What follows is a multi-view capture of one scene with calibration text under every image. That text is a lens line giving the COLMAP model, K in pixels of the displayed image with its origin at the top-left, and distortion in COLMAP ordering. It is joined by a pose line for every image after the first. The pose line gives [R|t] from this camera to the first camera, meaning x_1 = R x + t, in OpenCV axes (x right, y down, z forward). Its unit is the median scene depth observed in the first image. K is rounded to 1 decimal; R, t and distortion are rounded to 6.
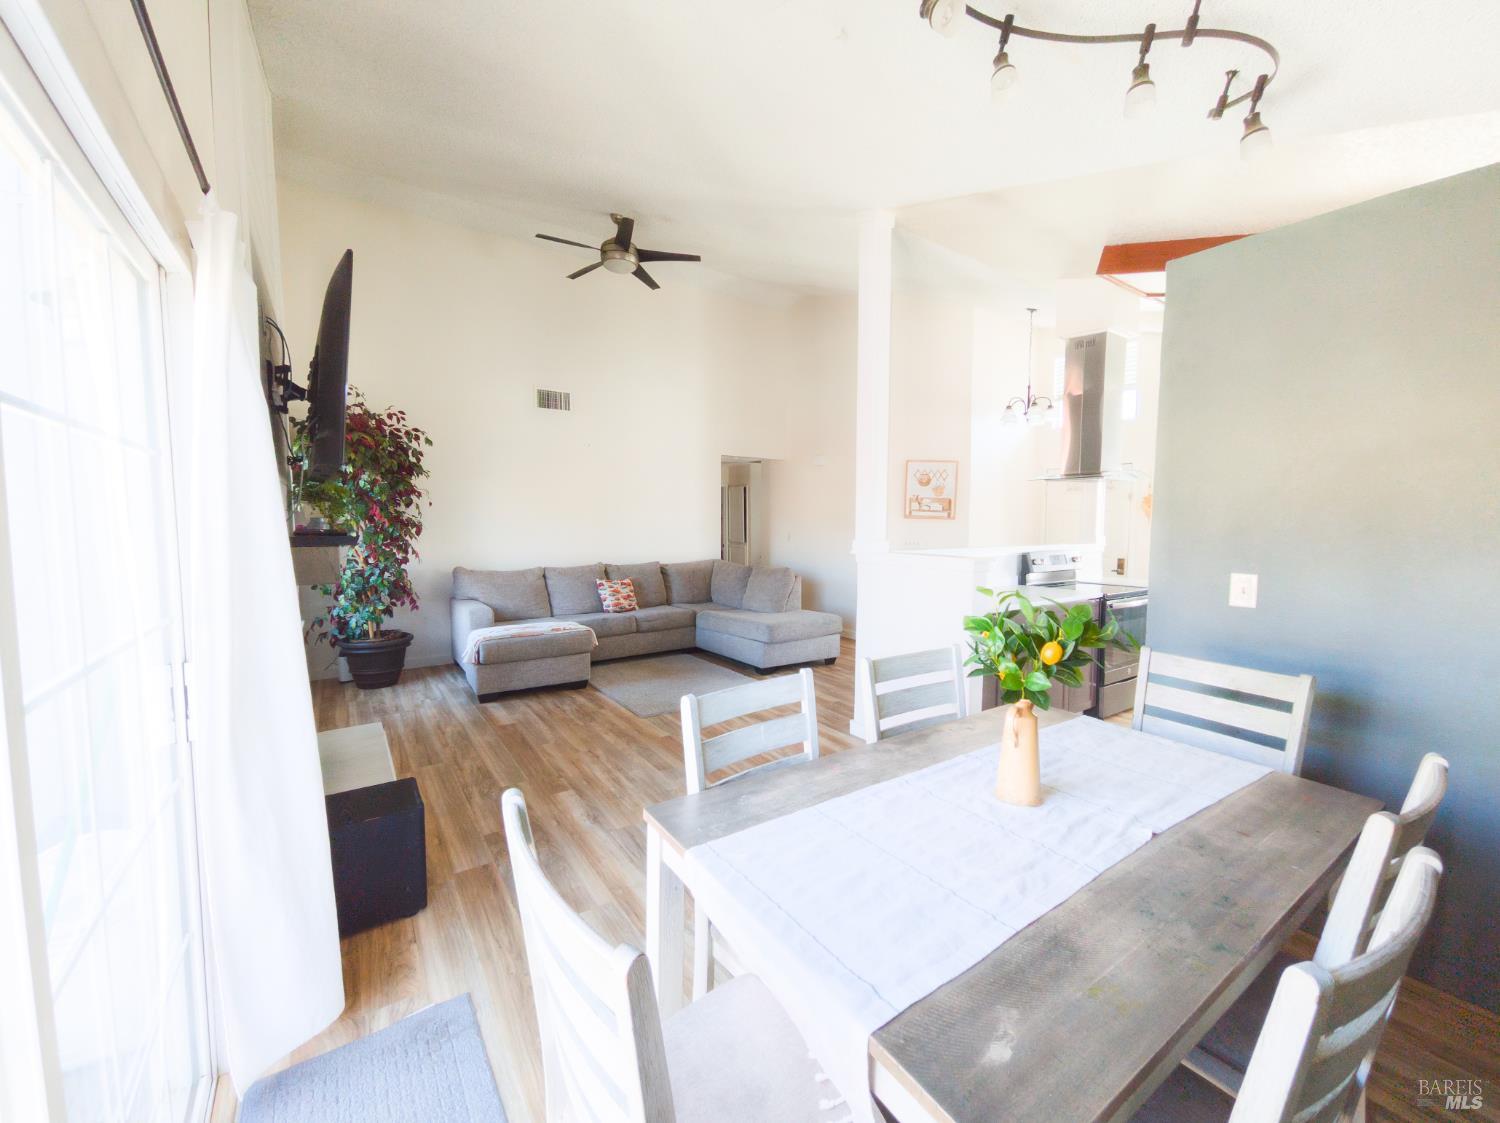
lens RADIAL K [[594.5, 0, 747.9], [0, 594.5, 560.3], [0, 0, 1]] dist [0.012772, 0.000081]
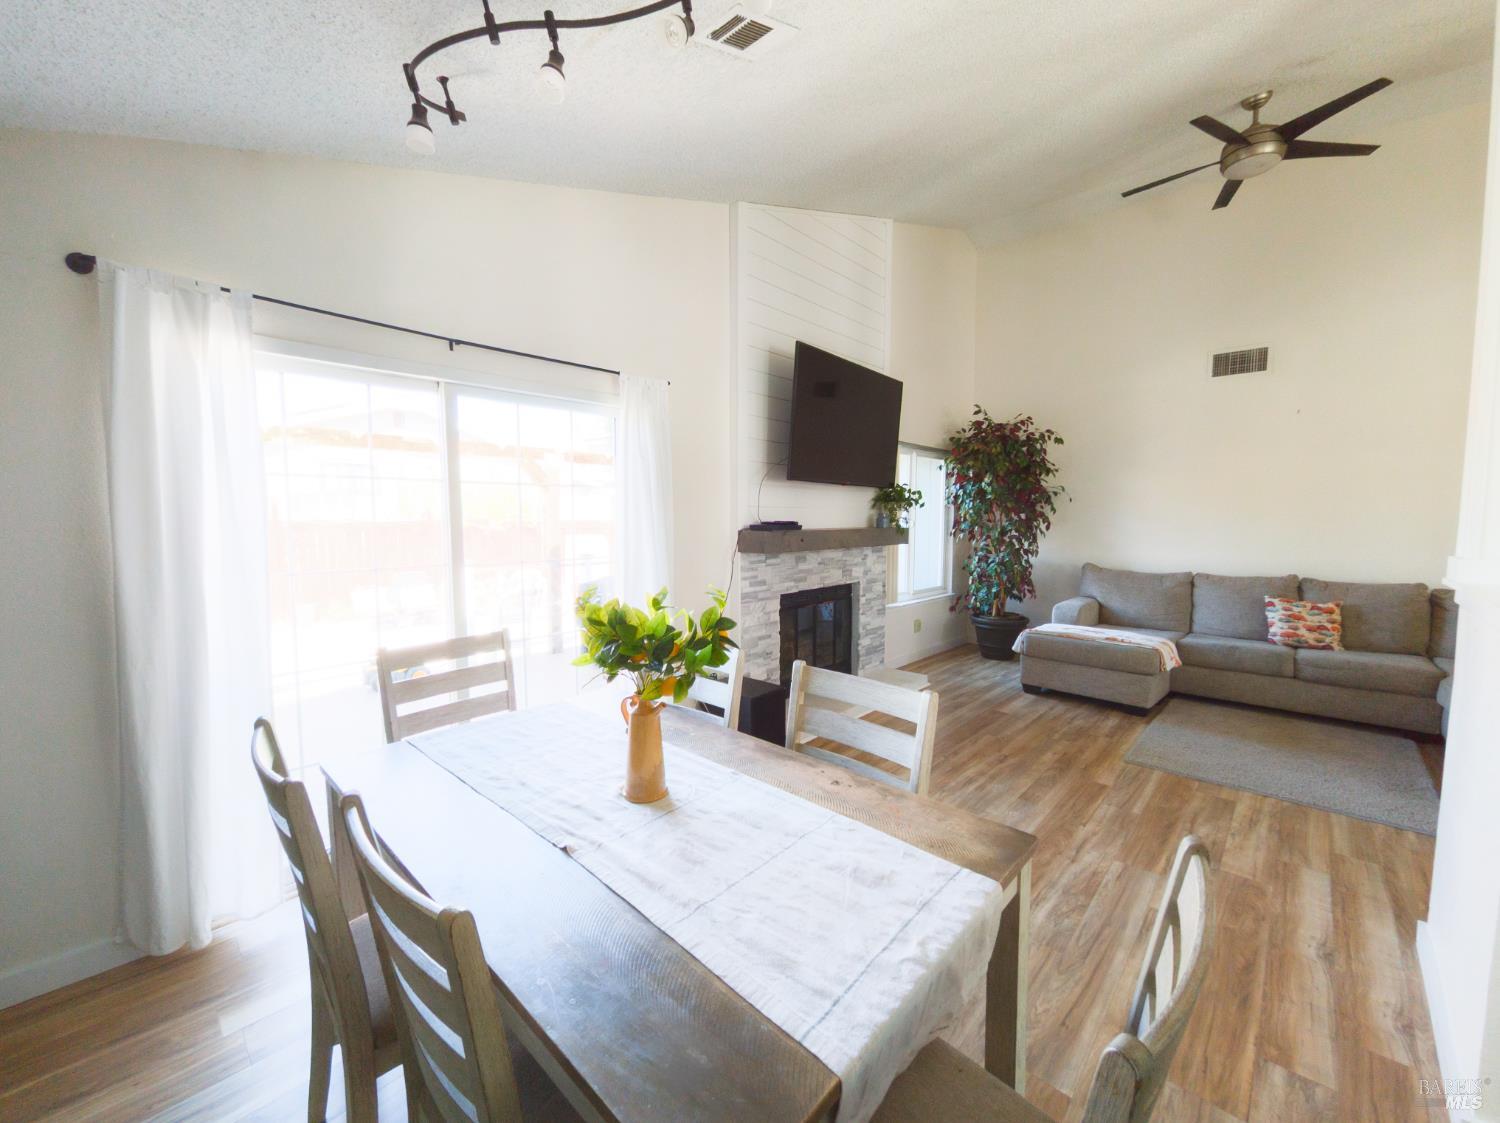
lens RADIAL K [[601.2, 0, 750.1], [0, 601.2, 560.9], [0, 0, 1]] dist [0.009360, 0.000099]
pose [[0.217539, 0.072613, -0.973347, 0.441834], [-0.065659, 0.996059, 0.059633, -0.018414], [0.973841, 0.050937, 0.221449, 0.284123]]
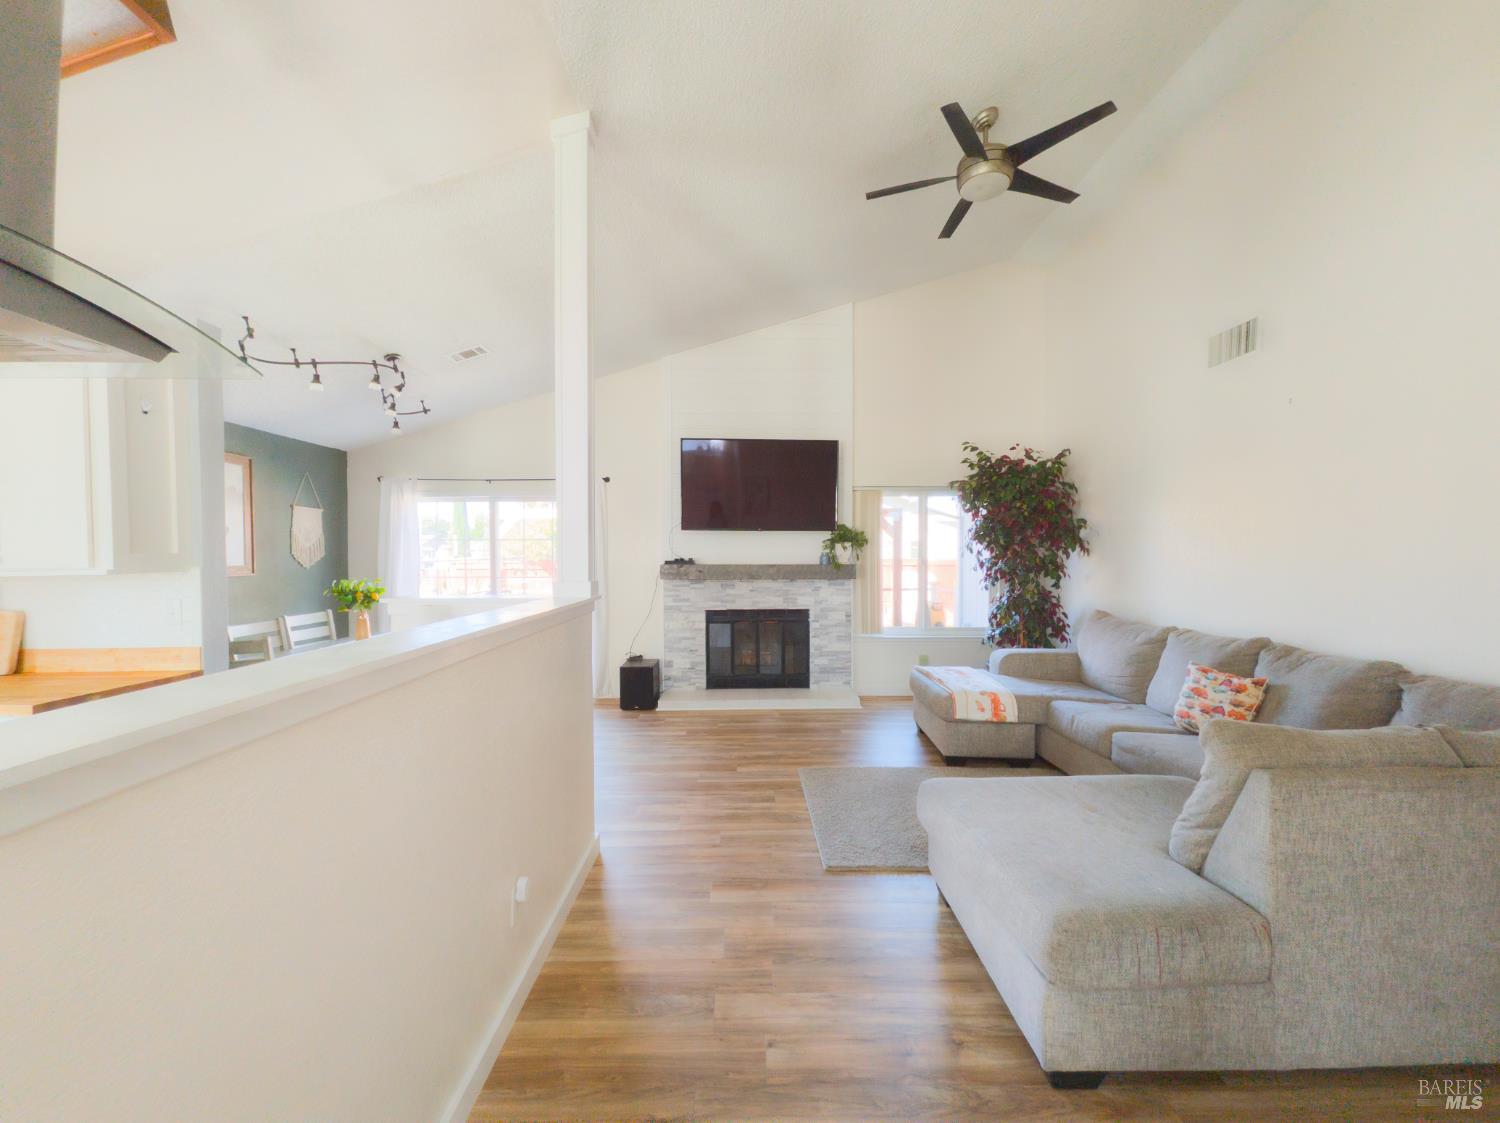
lens RADIAL K [[594.5, 0, 747.9], [0, 594.5, 560.3], [0, 0, 1]] dist [0.012772, 0.000081]
pose [[-0.567300, 0.008489, -0.823468, 0.559799], [-0.052454, 0.997544, 0.046420, -0.084772], [0.821839, 0.069528, -0.565461, 1.294537]]
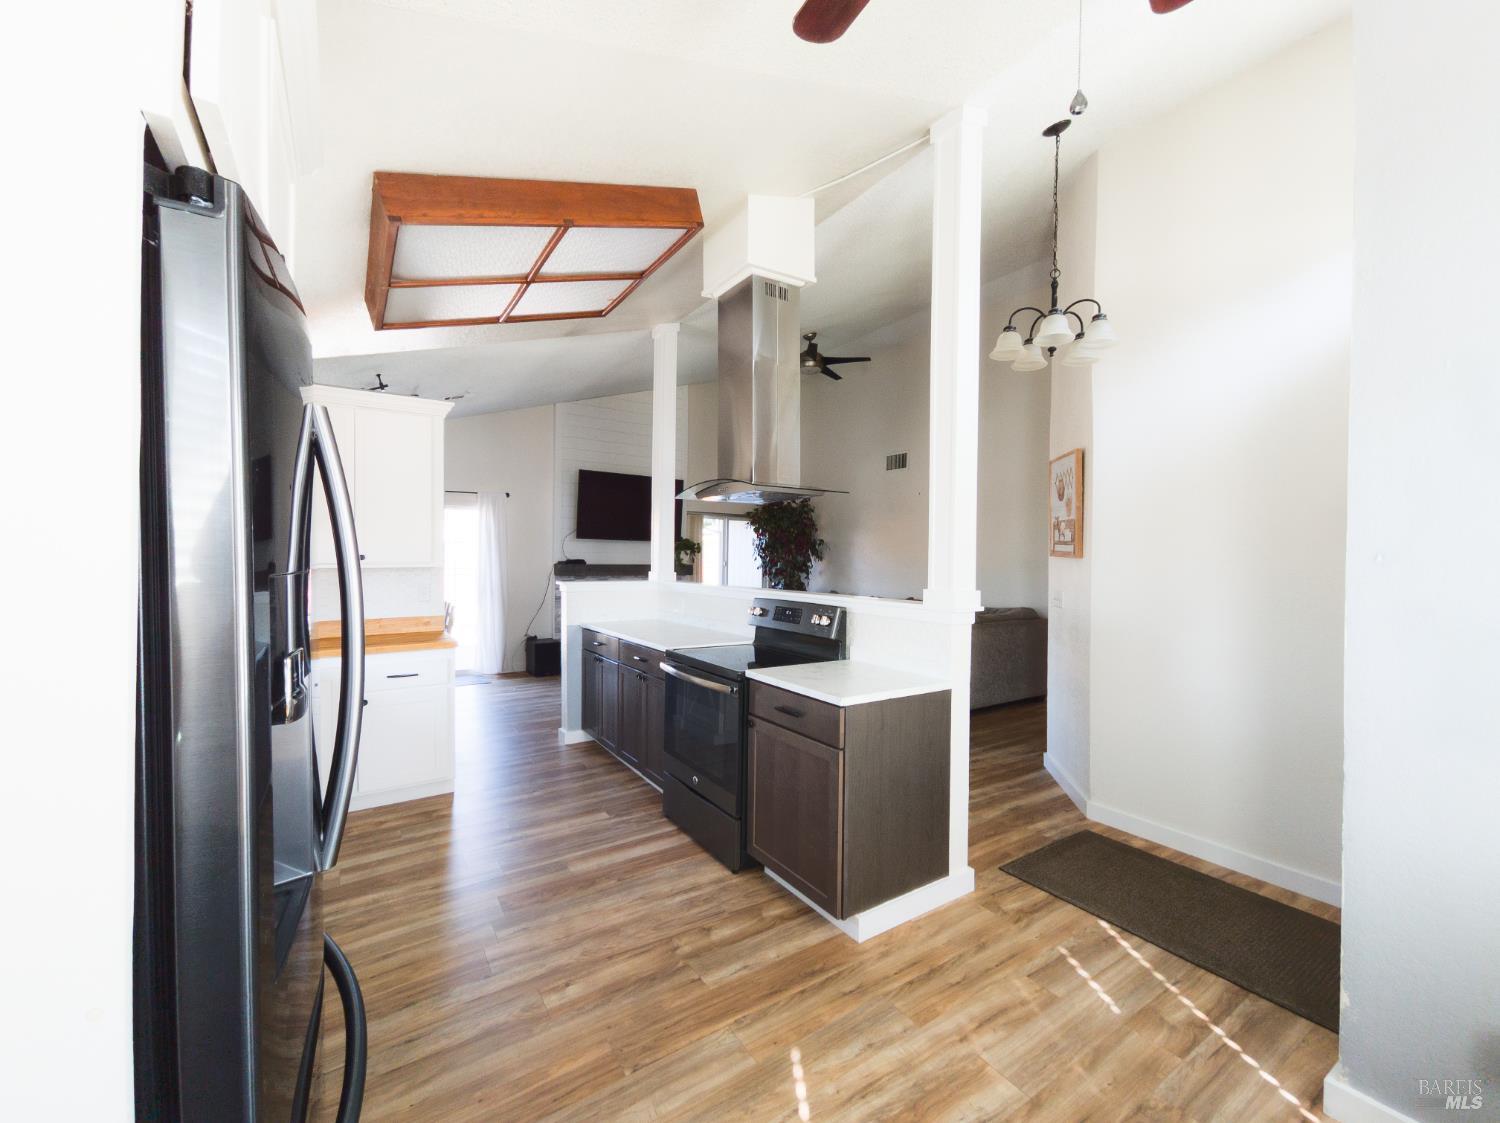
lens RADIAL K [[608.9, 0, 757.0], [0, 608.9, 560.8], [0, 0, 1]] dist [0.007650, 0.000003]
pose [[-0.013570, 0.001559, -0.999907, 1.251288], [-0.077174, 0.997014, 0.002601, -0.064373], [0.996925, 0.077202, -0.013409, 1.009490]]
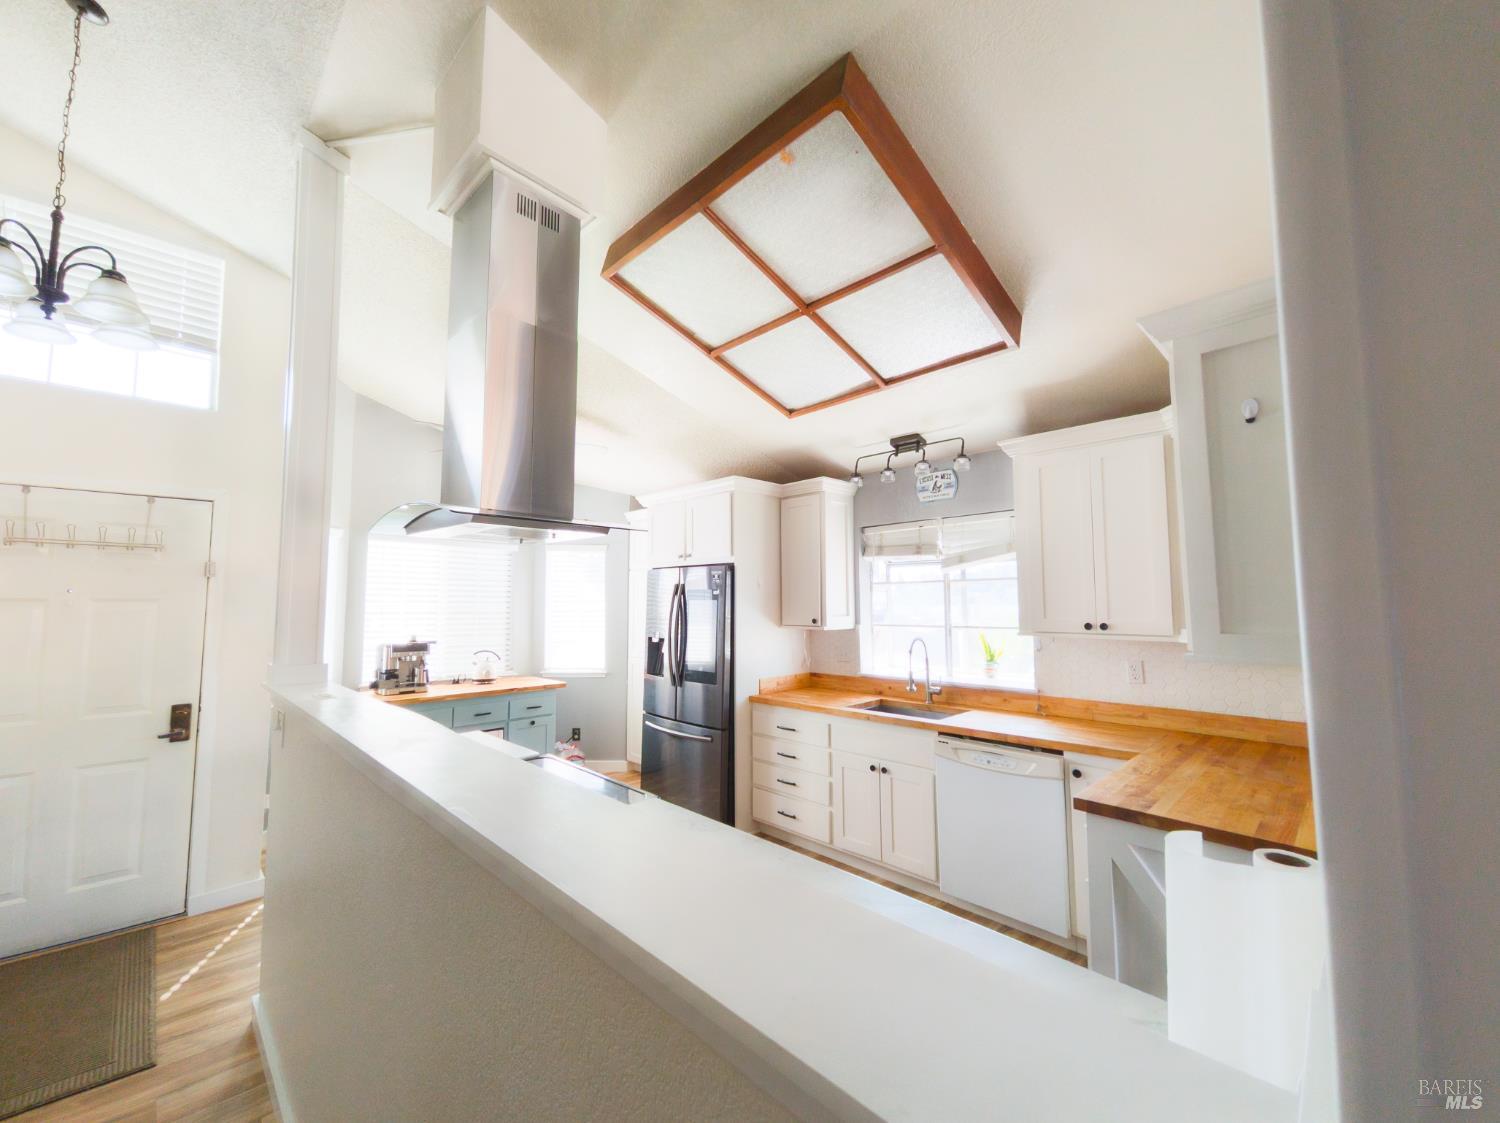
lens RADIAL K [[601.2, 0, 750.1], [0, 601.2, 560.9], [0, 0, 1]] dist [0.009360, 0.000099]
pose [[-0.164635, 0.069446, 0.983907, 0.122846], [0.070313, 0.995807, -0.058521, -0.077539], [-0.983845, 0.059547, -0.168828, 0.899876]]
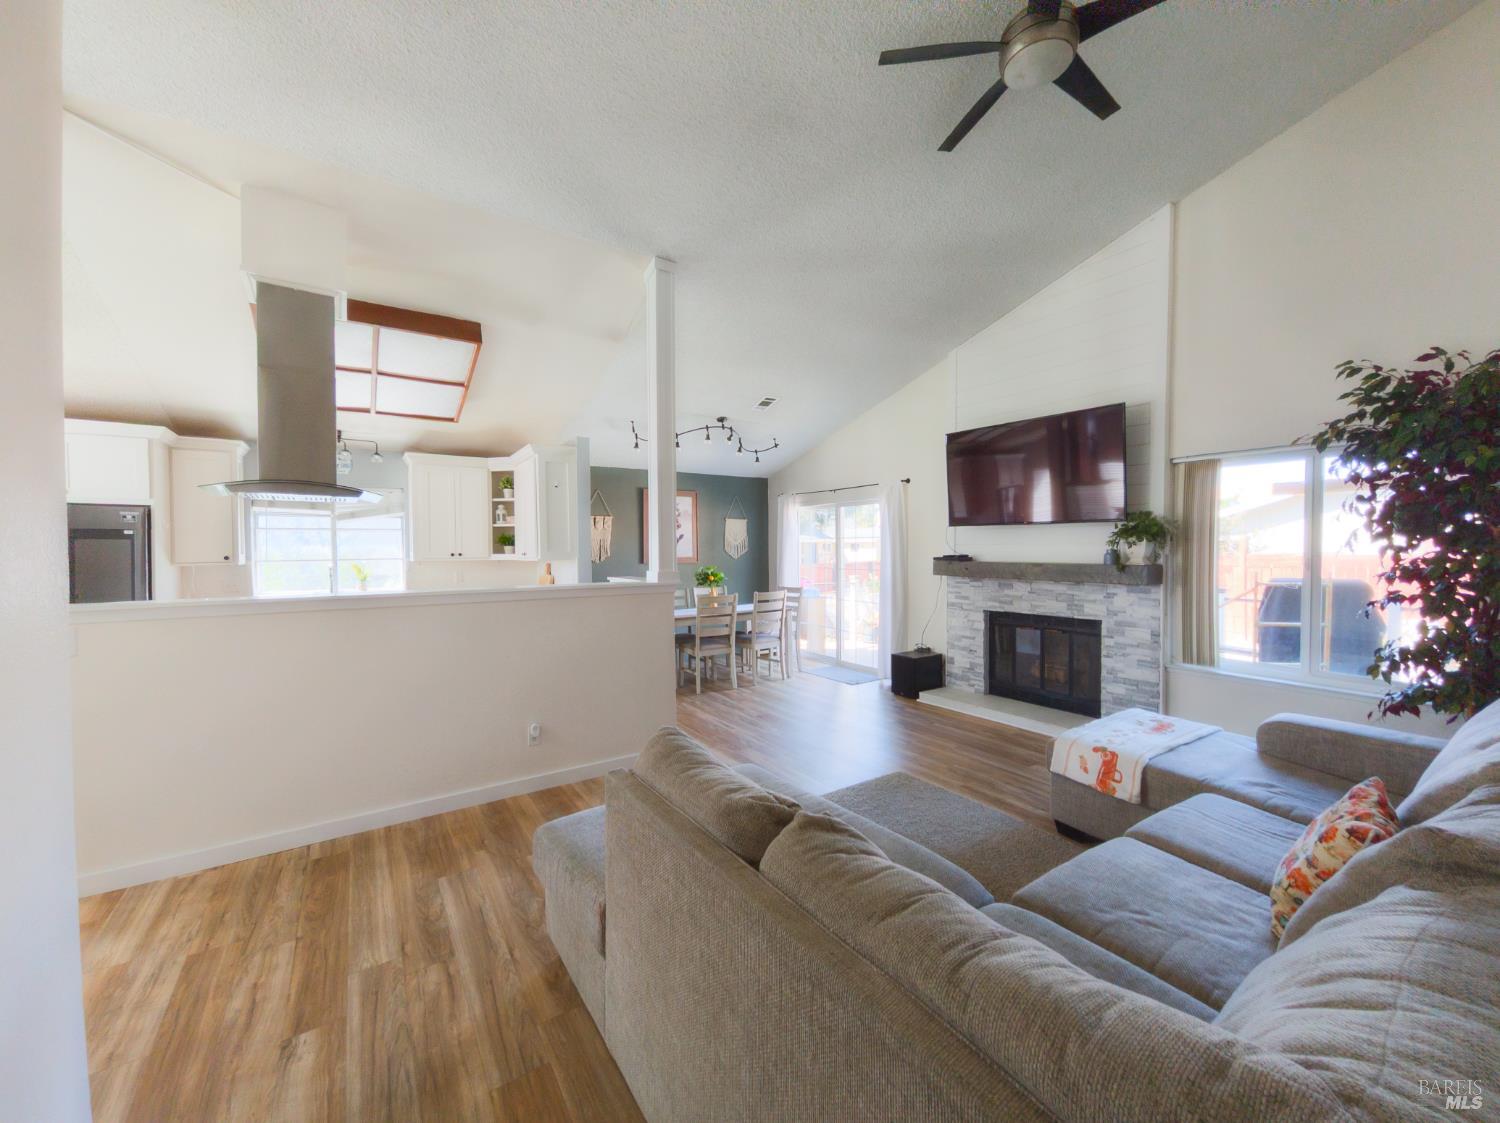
lens RADIAL K [[594.5, 0, 747.9], [0, 594.5, 560.3], [0, 0, 1]] dist [0.012772, 0.000081]
pose [[-0.999759, 0.001480, 0.021882, 0.027649], [0.003399, 0.996119, 0.087951, -0.120840], [-0.021667, 0.088004, -0.995884, 1.694742]]
